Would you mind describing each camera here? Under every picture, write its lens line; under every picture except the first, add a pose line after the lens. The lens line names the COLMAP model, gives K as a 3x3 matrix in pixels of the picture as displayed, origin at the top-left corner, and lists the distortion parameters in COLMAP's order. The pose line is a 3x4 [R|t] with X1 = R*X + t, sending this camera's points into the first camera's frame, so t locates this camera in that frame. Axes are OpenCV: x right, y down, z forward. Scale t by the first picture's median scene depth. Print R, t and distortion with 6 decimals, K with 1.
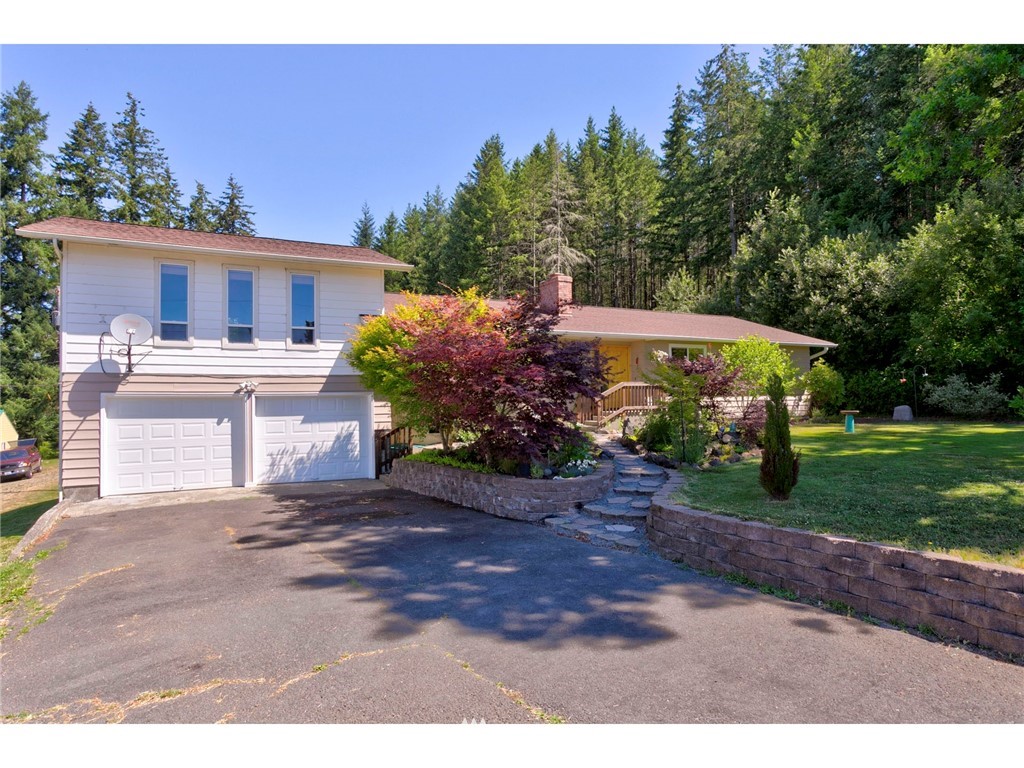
lens RADIAL K [[603.7, 0, 512.0], [0, 603.7, 384.0], [0, 0, 1]] dist [0.003997, -0.002081]
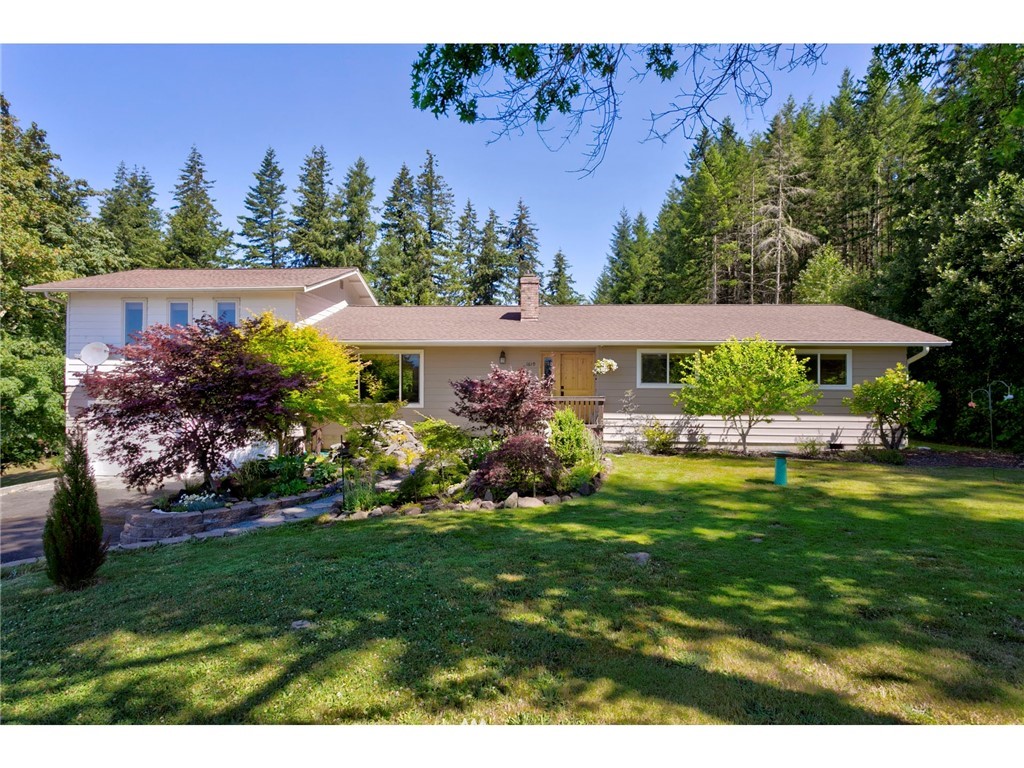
lens RADIAL K [[563.9, 0, 512.0], [0, 563.9, 384.0], [0, 0, 1]] dist [-0.002898, -0.000393]
pose [[0.854090, 0.015706, -0.519888, 0.149066], [-0.006035, 0.999776, 0.020288, -0.009377], [0.520090, -0.014191, 0.853994, 0.065434]]
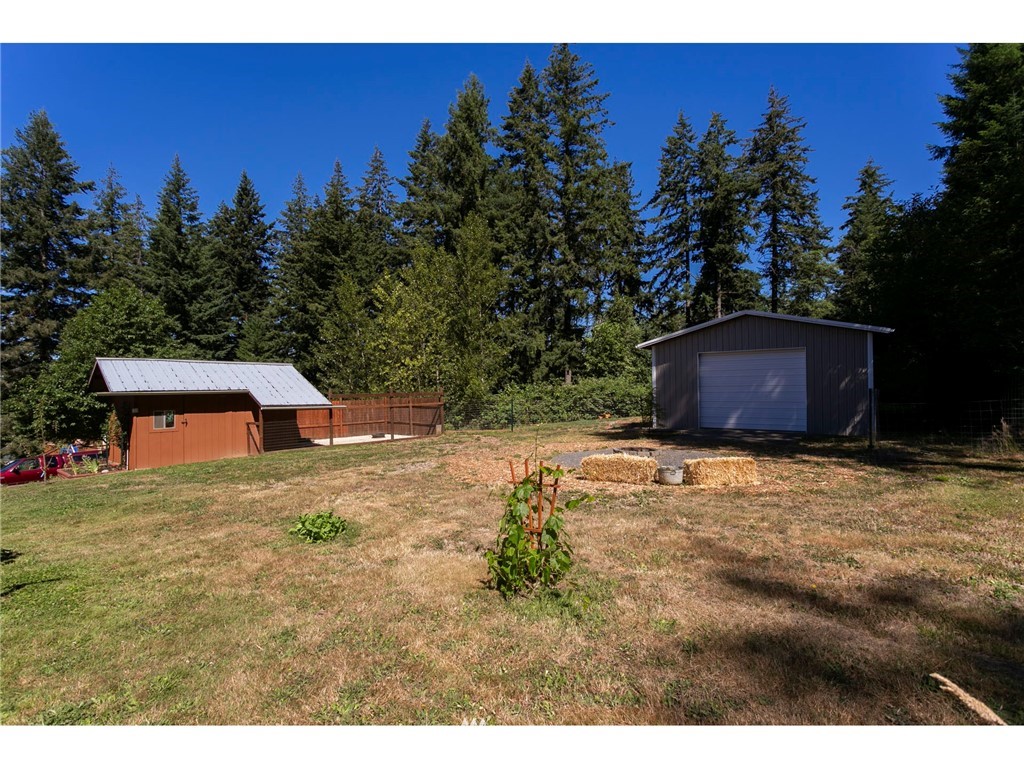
lens RADIAL K [[485.9, 0, 493.1], [0, 485.9, 386.5], [0, 0, 1]] dist [-0.000206, 0.000194]
pose [[0.349015, 0.003049, -0.937112, -0.020532], [0.028561, 0.999496, 0.013889, 0.015091], [0.936682, -0.031612, 0.348752, 0.655461]]
